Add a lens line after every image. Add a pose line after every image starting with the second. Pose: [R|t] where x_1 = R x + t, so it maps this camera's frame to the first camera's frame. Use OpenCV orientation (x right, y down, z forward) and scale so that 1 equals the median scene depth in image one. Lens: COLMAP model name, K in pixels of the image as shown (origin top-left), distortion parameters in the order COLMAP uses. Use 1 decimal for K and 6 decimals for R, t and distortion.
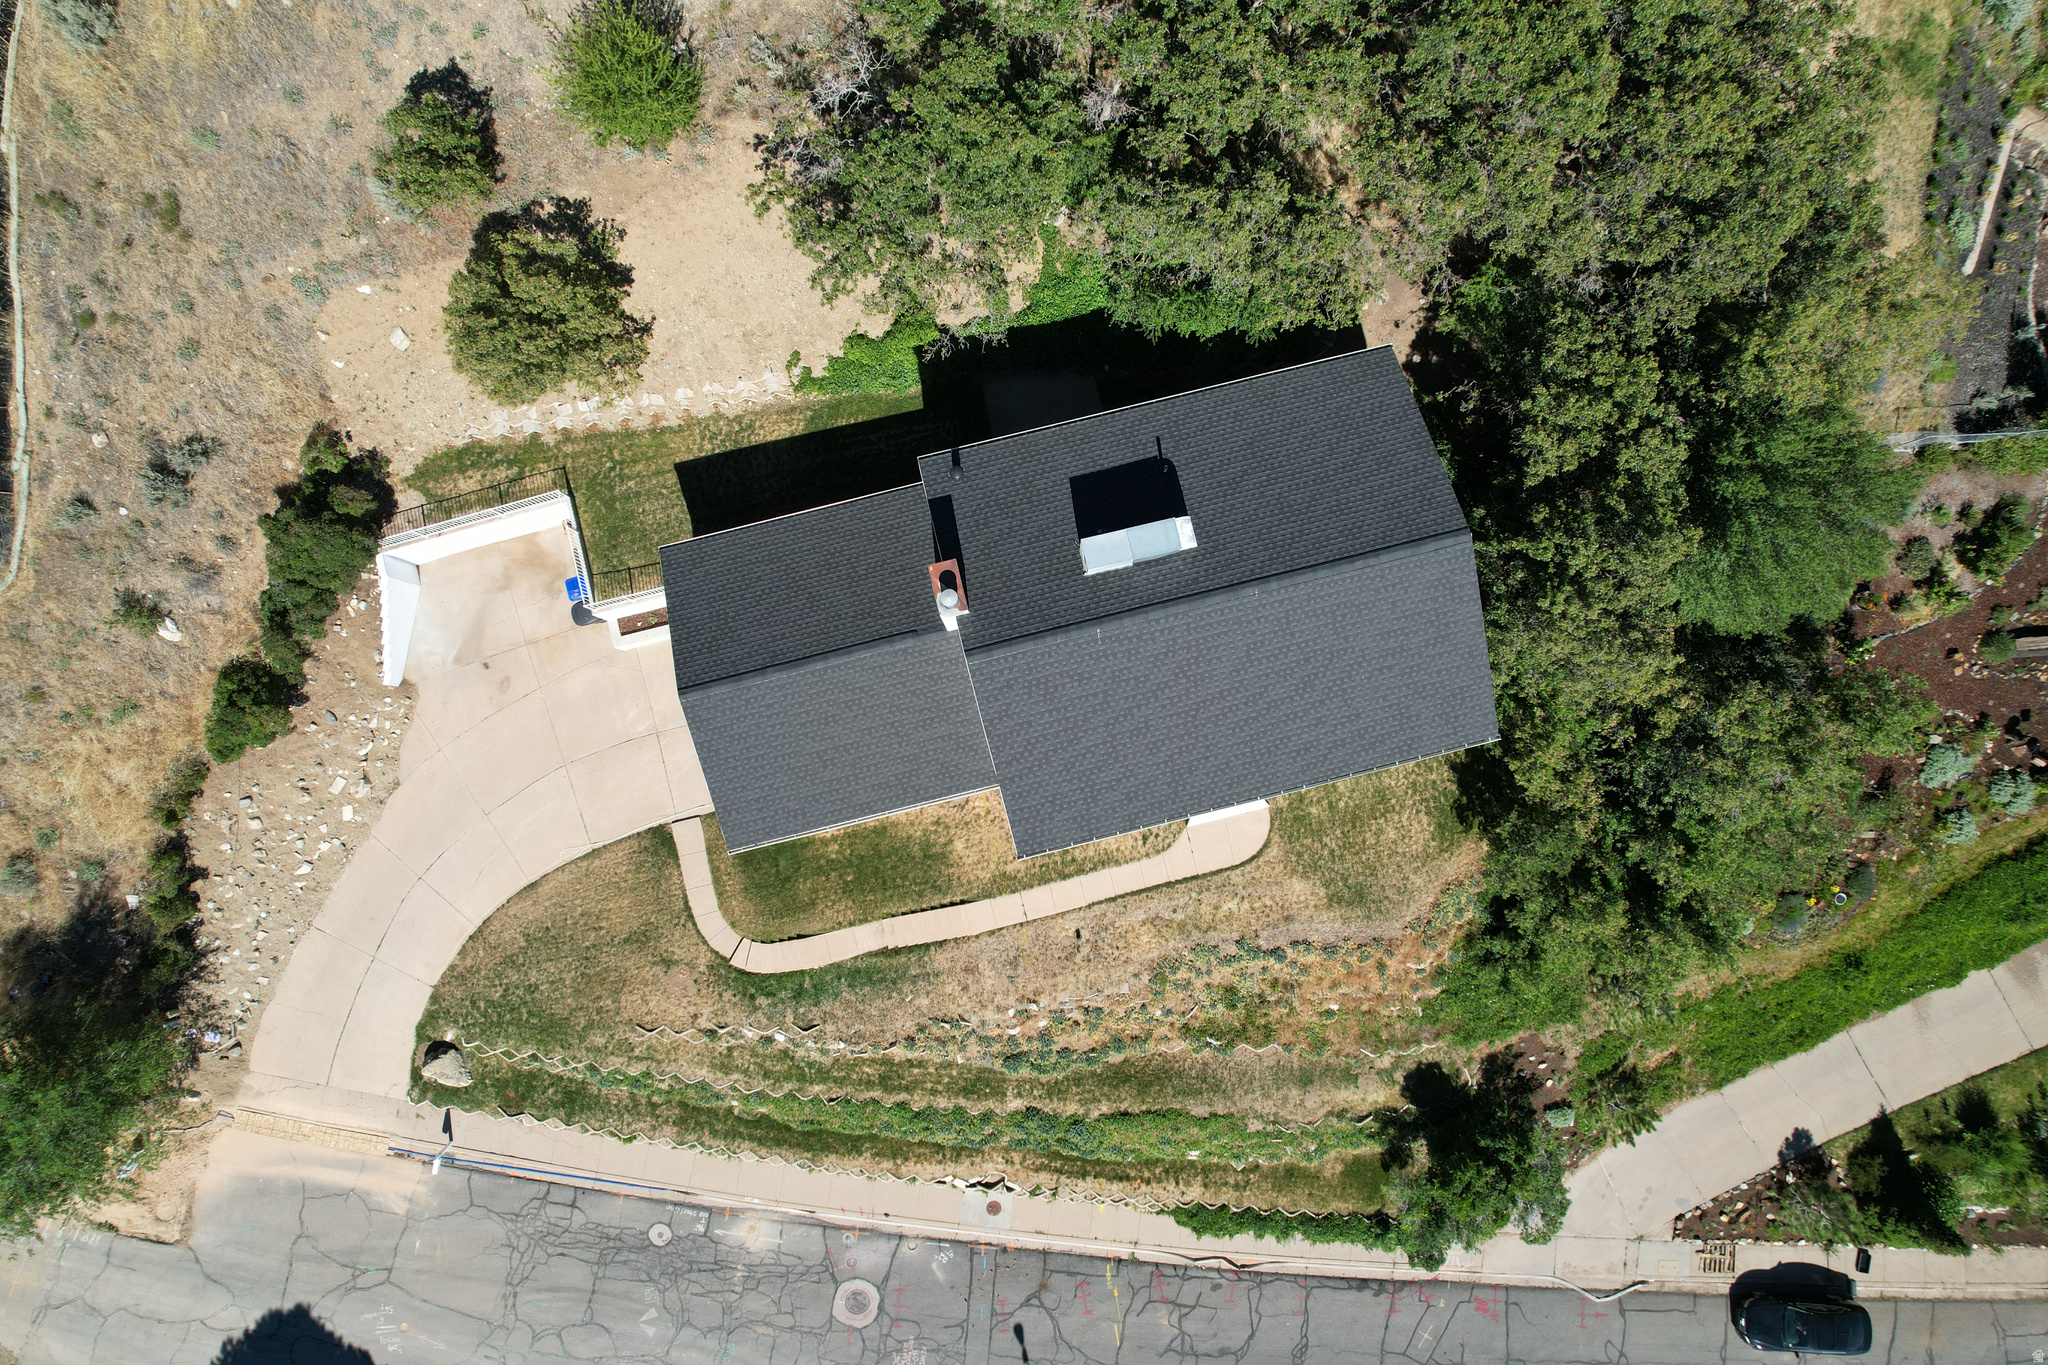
lens RADIAL K [[1311.3, 0, 1025.2], [0, 1311.3, 684.8], [0, 0, 1]] dist [-0.084711, 0.083617]
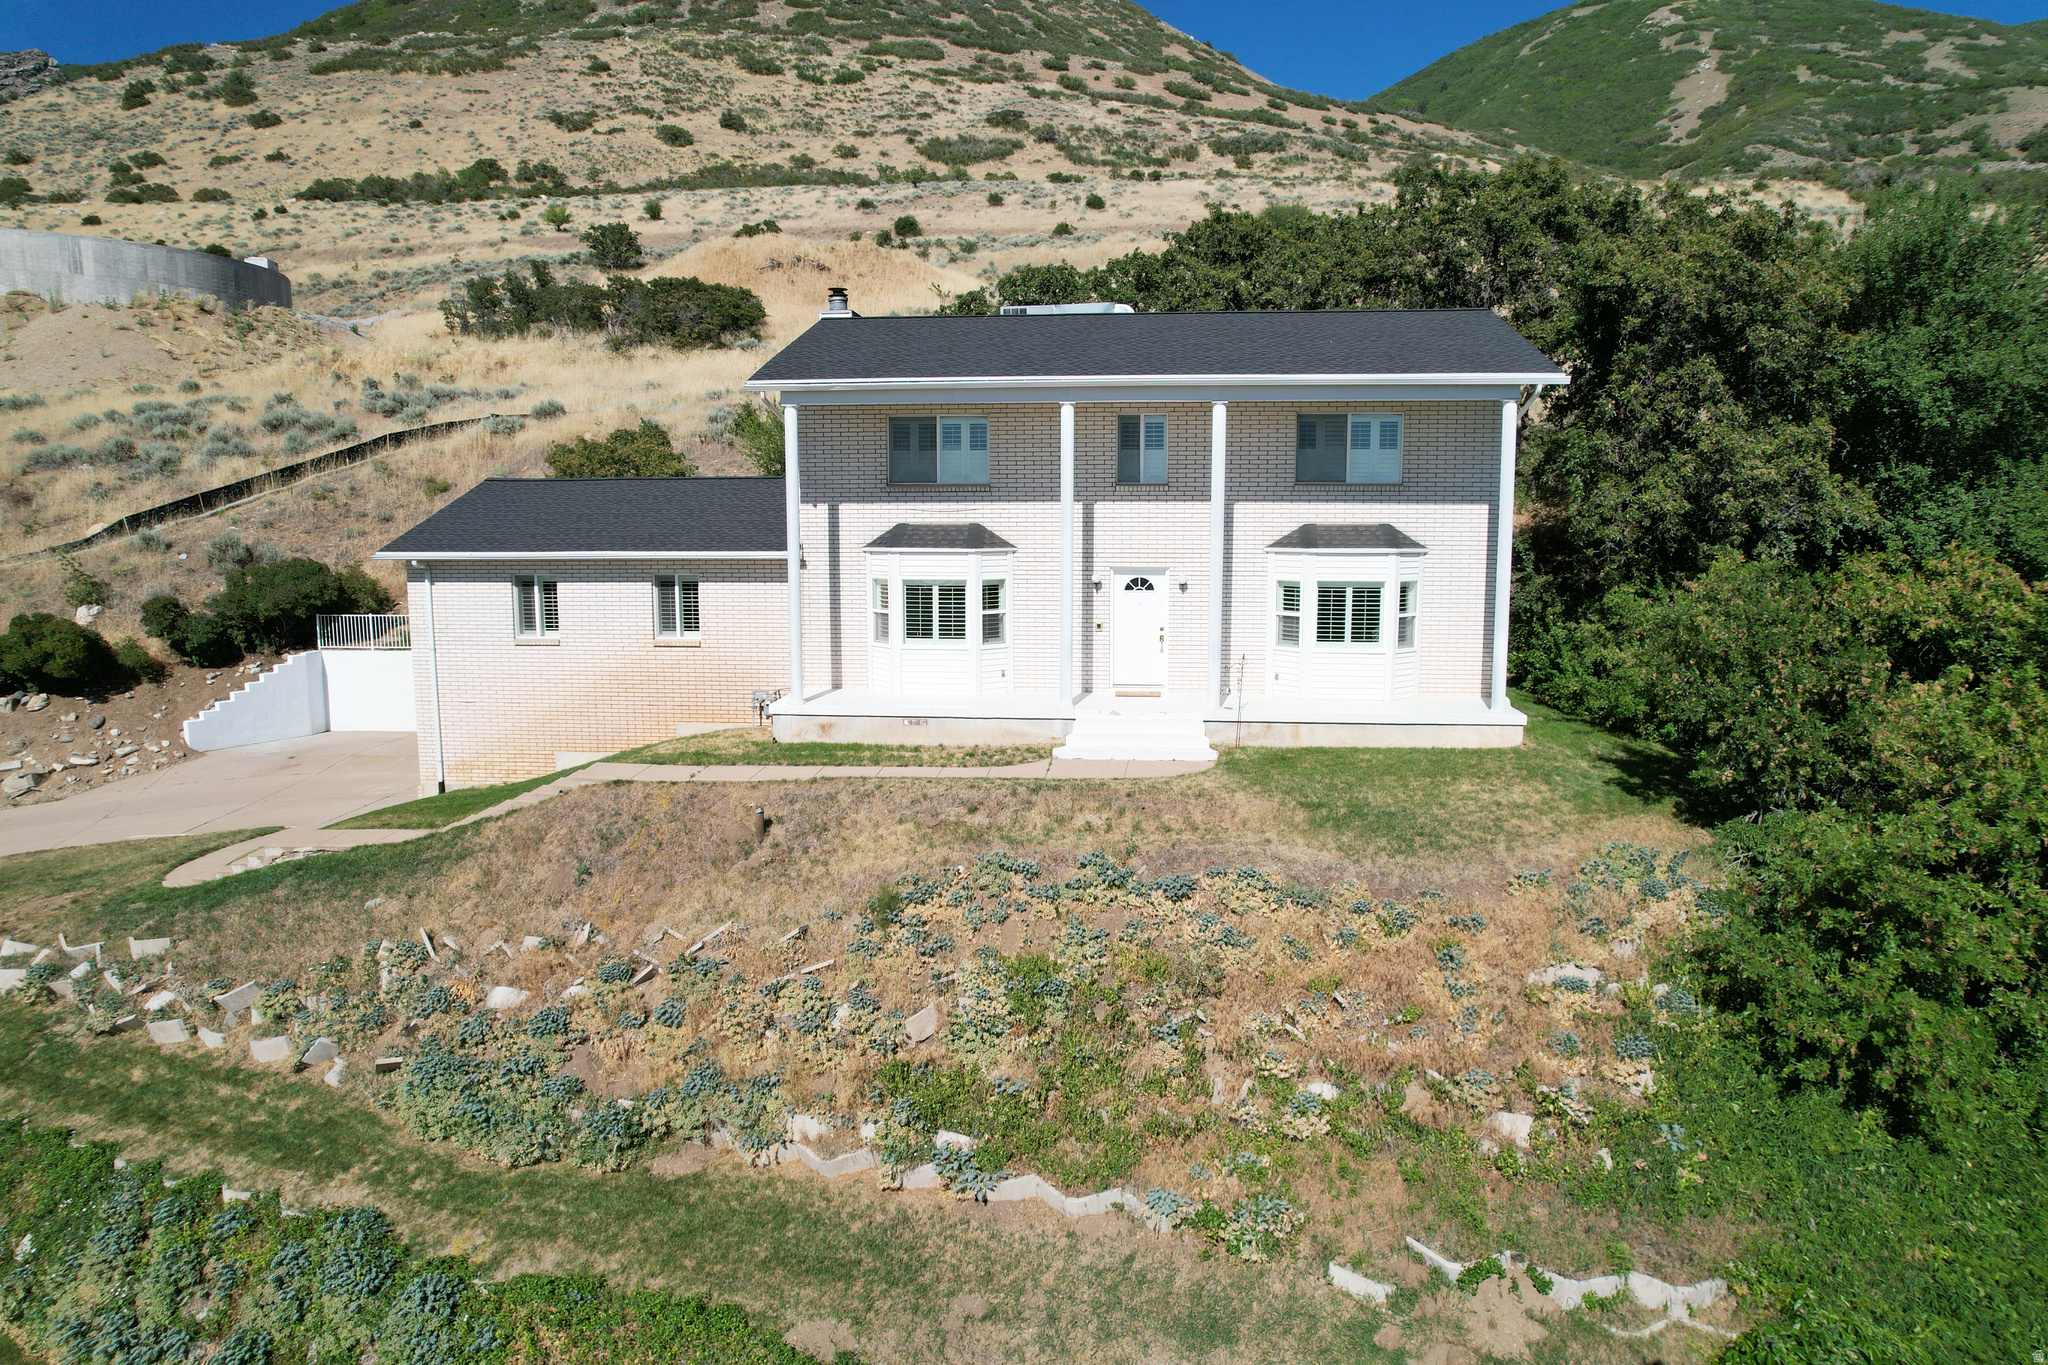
lens RADIAL K [[1308.1, 0, 1024.2], [0, 1308.1, 686.9], [0, 0, 1]] dist [-0.077882, 0.073925]
pose [[0.941202, 0.040745, -0.335379, 0.270709], [-0.336797, 0.191285, -0.921942, 0.555472], [0.026588, 0.980688, 0.193761, 0.824146]]
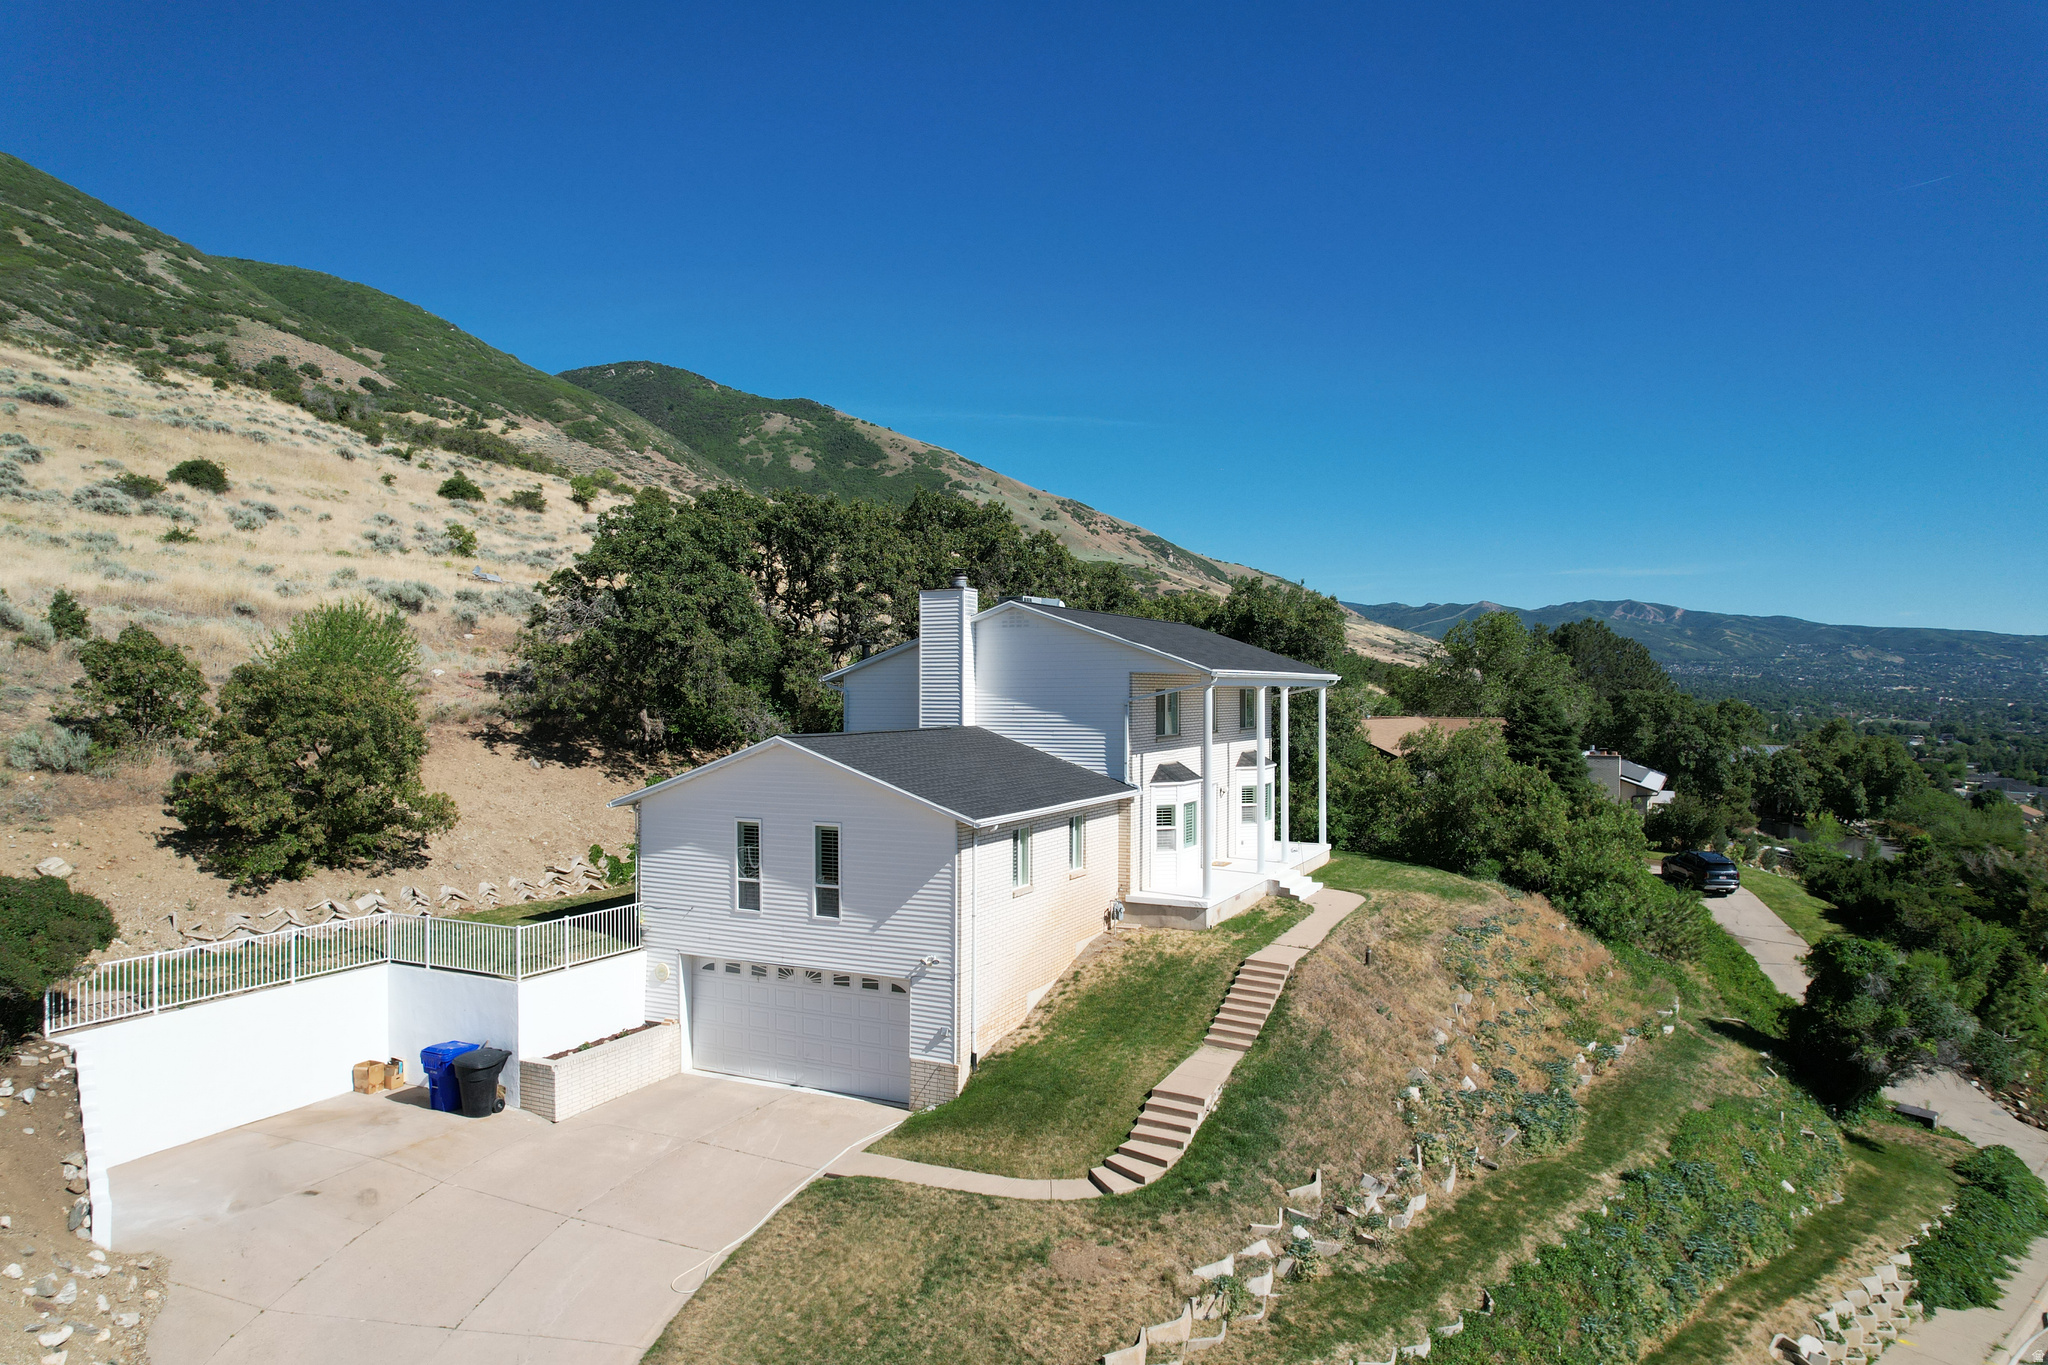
lens RADIAL K [[1308.1, 0, 1024.2], [0, 1308.1, 686.9], [0, 0, 1]] dist [-0.077882, 0.073925]
pose [[0.644368, -0.001920, 0.764713, -0.613859], [0.763139, 0.065808, -0.642875, 0.483145], [-0.049090, 0.997830, 0.043870, 0.786017]]
